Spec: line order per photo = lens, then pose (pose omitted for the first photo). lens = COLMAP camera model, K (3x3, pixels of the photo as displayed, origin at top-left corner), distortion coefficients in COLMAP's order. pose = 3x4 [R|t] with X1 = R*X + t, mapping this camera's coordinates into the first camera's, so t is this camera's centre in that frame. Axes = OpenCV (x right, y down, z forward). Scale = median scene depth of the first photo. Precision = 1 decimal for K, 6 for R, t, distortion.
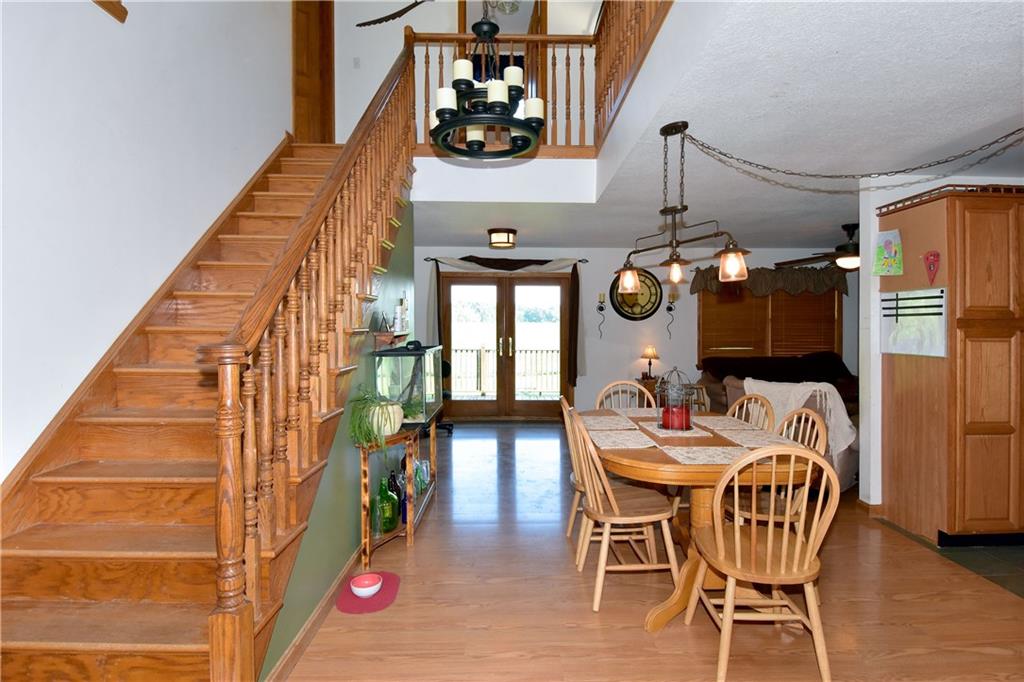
lens RADIAL K [[530.1, 0, 512.0], [0, 530.1, 341.0], [0, 0, 1]] dist [-0.001111, -0.000452]
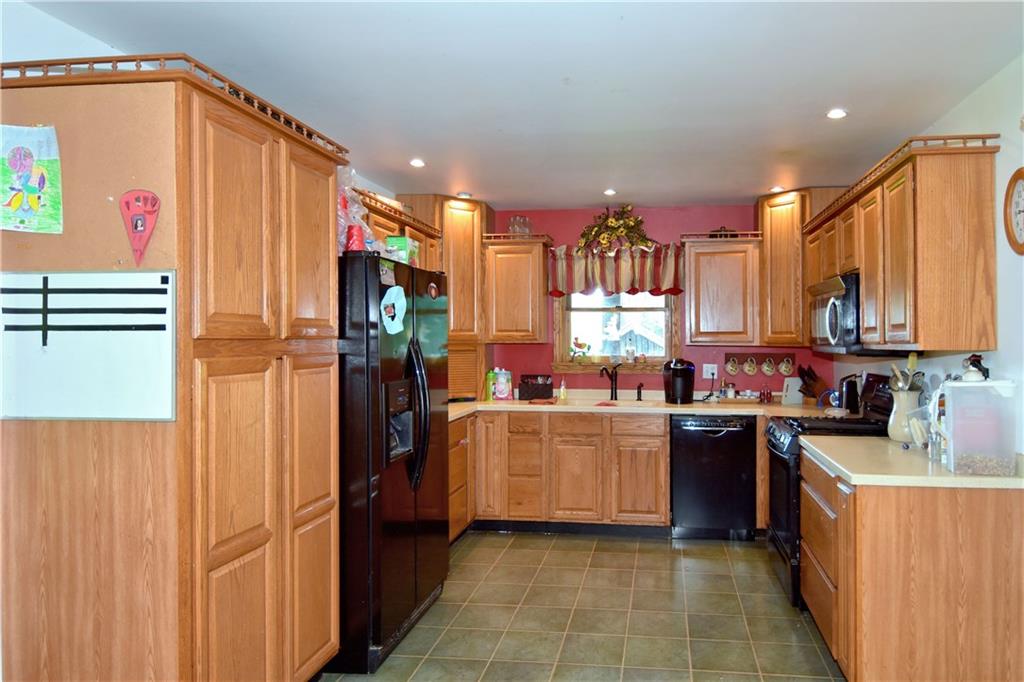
lens RADIAL K [[638.8, 0, 510.4], [0, 638.8, 321.6], [0, 0, 1]] dist [0.001029, -0.001243]
pose [[0.101475, 0.018529, 0.994666, 0.281287], [0.027539, 0.999391, -0.021427, -0.035745], [-0.994457, 0.029566, 0.100903, 0.639379]]
